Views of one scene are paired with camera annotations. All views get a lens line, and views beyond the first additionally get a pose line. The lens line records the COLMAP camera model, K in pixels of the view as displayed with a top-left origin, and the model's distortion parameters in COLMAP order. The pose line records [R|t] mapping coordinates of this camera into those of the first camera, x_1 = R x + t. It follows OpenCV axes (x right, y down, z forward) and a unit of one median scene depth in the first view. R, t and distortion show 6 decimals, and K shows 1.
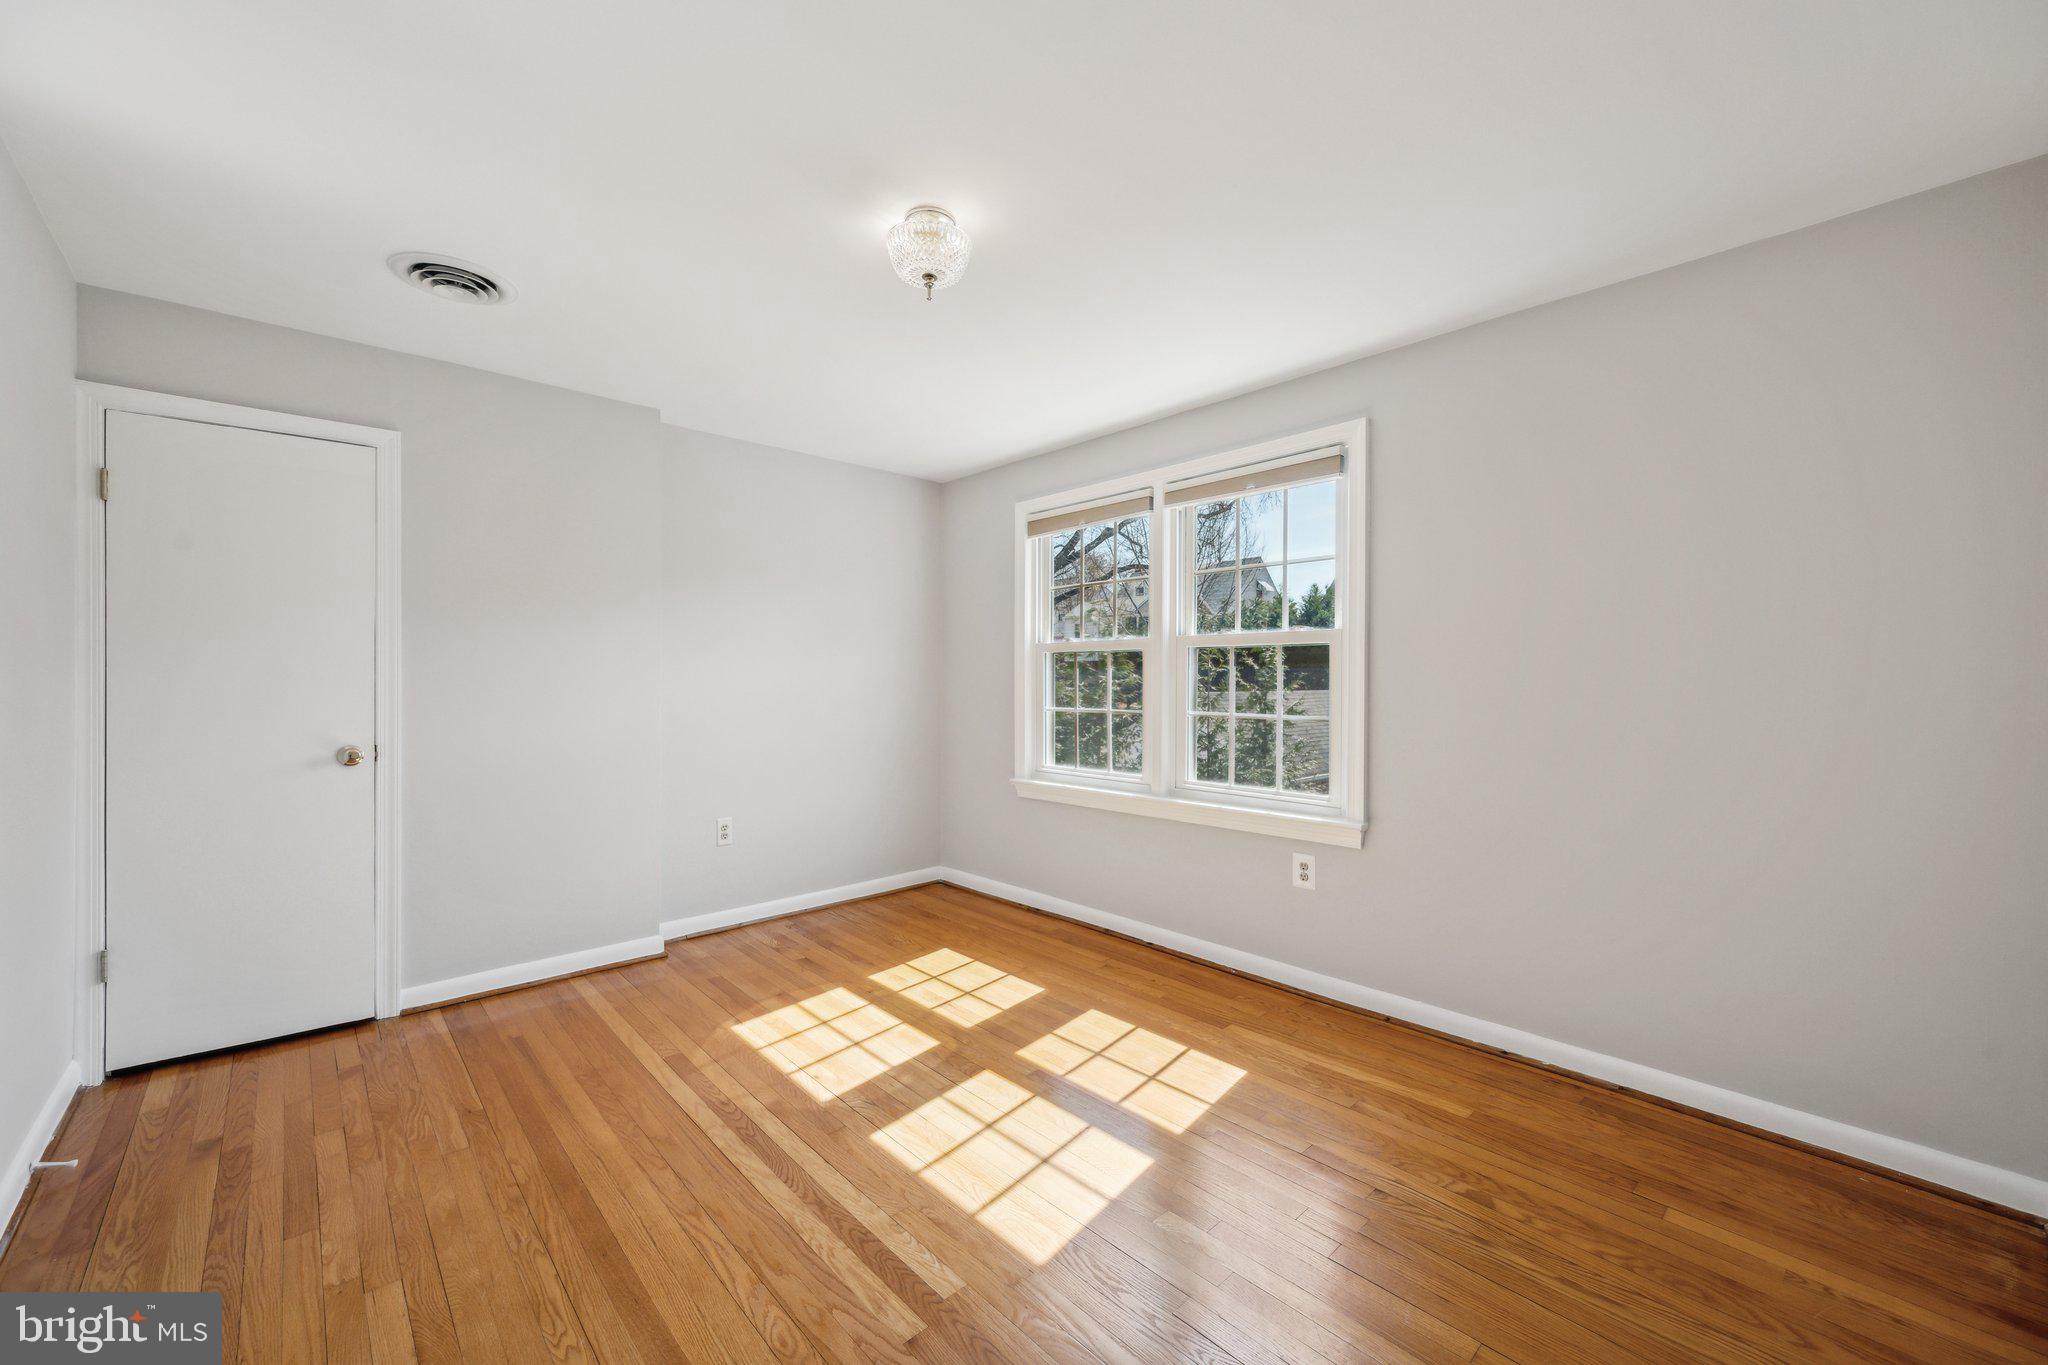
lens RADIAL K [[810.9, 0, 1025.9], [0, 810.9, 682.4], [0, 0, 1]] dist [-0.000571, 0.000352]
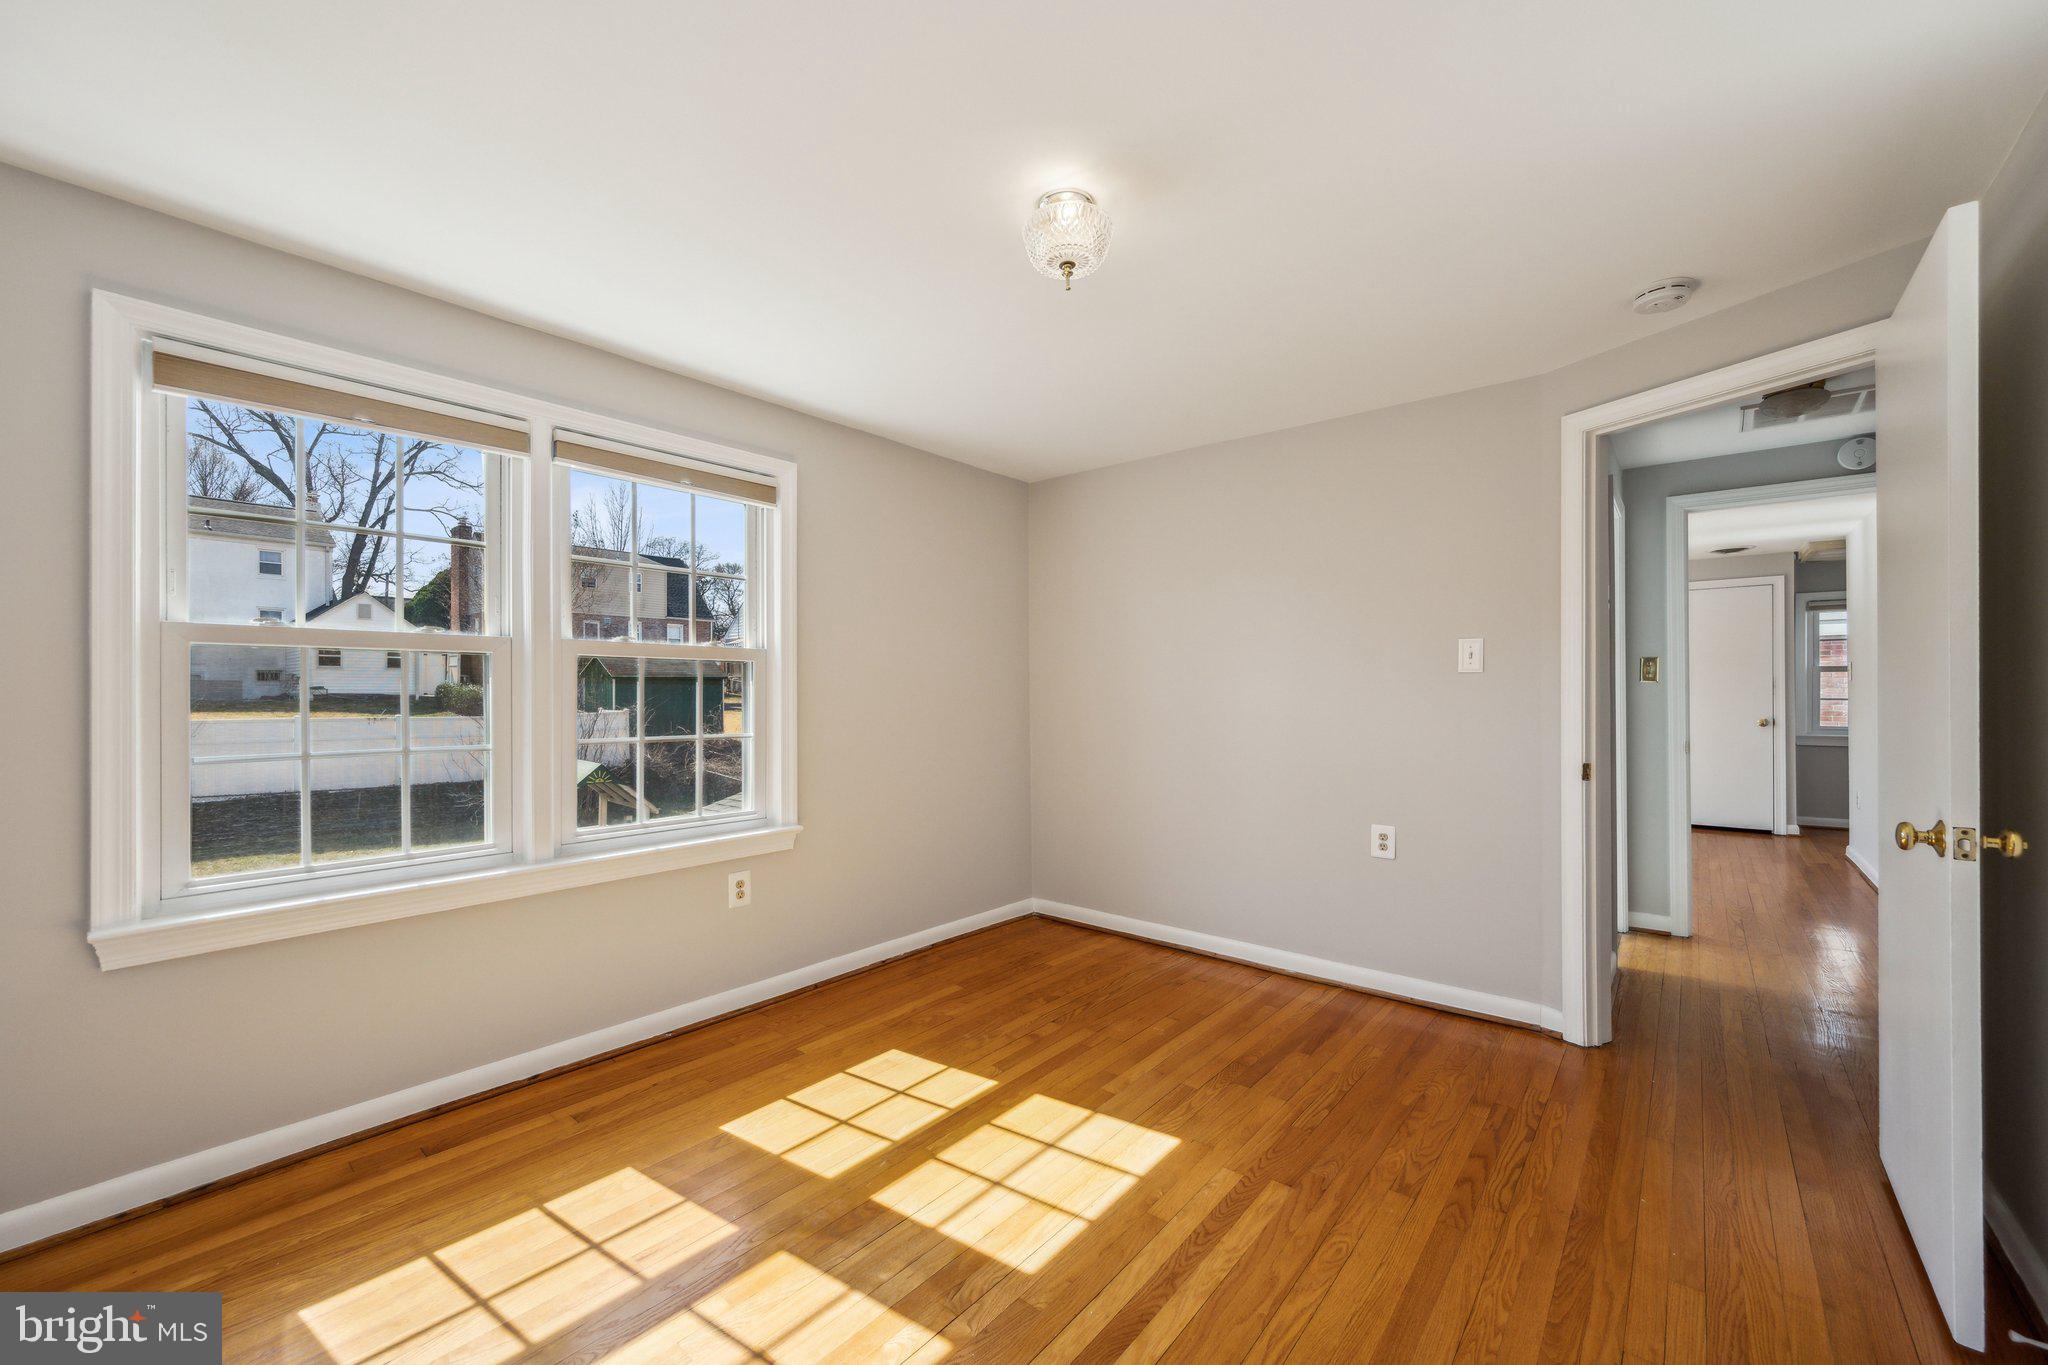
lens RADIAL K [[810.9, 0, 1026.0], [0, 810.9, 687.9], [0, 0, 1]] dist [-0.000571, 0.000352]
pose [[-0.139852, 0.008397, 0.990137, -0.737228], [0.007456, 0.999945, -0.007427, -0.004051], [-0.990144, 0.006344, -0.139907, 0.838008]]
